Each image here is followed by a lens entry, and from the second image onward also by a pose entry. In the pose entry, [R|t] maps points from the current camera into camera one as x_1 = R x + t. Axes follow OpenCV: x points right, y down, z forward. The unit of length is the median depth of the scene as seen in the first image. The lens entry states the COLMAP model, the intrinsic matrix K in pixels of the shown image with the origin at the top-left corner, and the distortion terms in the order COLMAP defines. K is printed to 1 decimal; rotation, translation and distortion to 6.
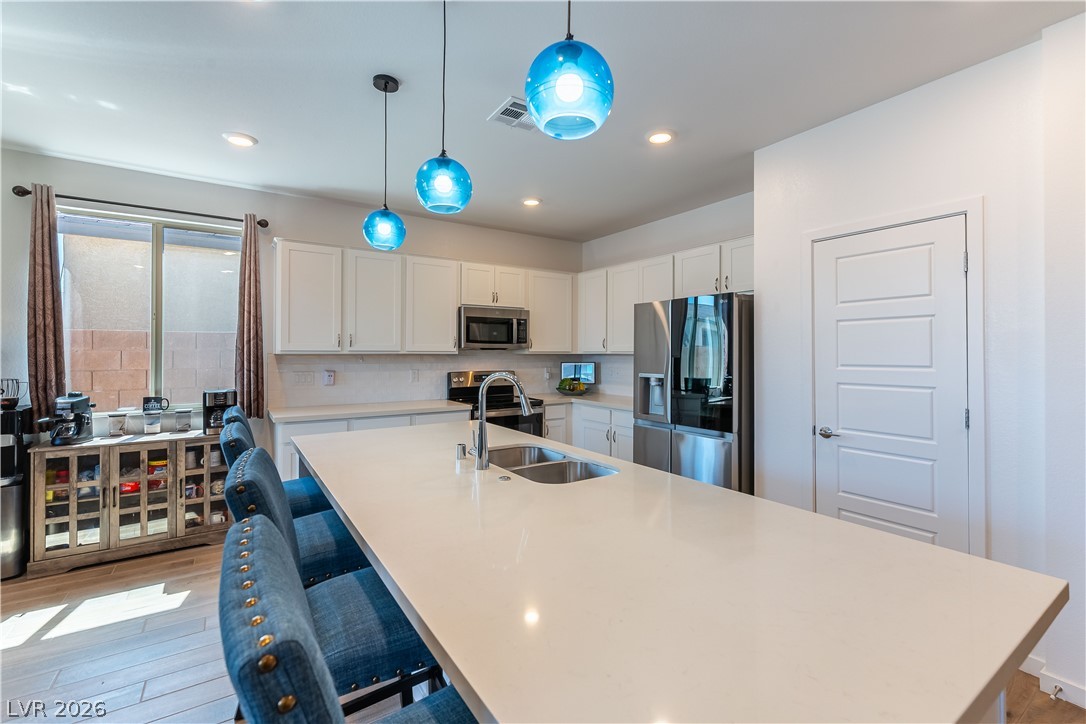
lens RADIAL K [[473.2, 0, 547.0], [0, 473.2, 350.7], [0, 0, 1]] dist [0.000526, 0.000306]
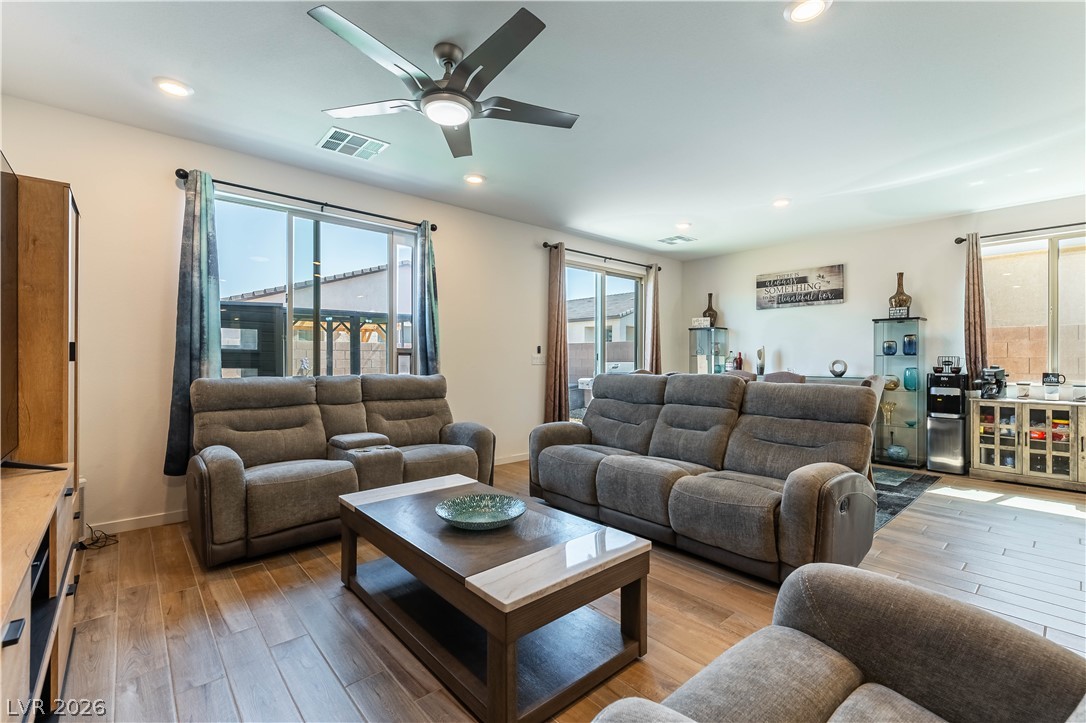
lens RADIAL K [[472.5, 0, 542.0], [0, 472.5, 356.6], [0, 0, 1]] dist [0.000207, -0.000161]
pose [[0.127314, -0.003857, -0.991855, 0.309811], [0.001951, 0.999991, -0.003638, 0.062905], [0.991861, -0.001472, 0.127321, -0.621824]]
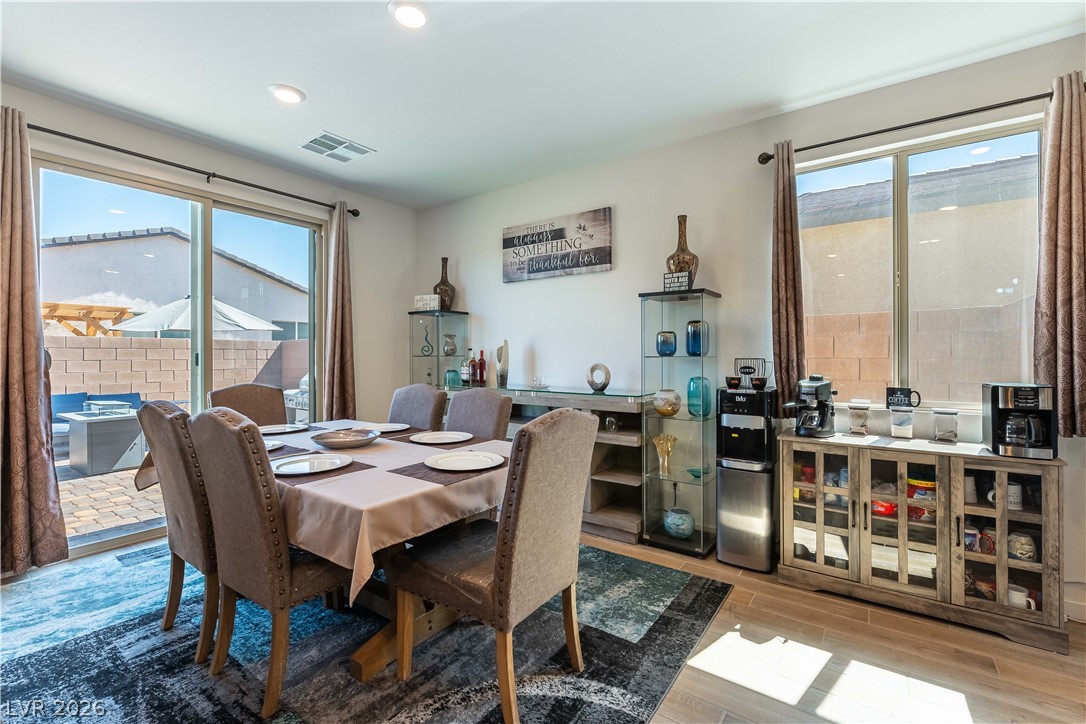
lens RADIAL K [[473.2, 0, 547.0], [0, 473.2, 350.7], [0, 0, 1]] dist [0.000526, 0.000306]
pose [[0.355565, -0.008443, -0.934614, -0.388924], [0.005208, 0.999962, -0.007052, 0.048719], [0.934637, -0.002360, 0.355595, 0.261110]]
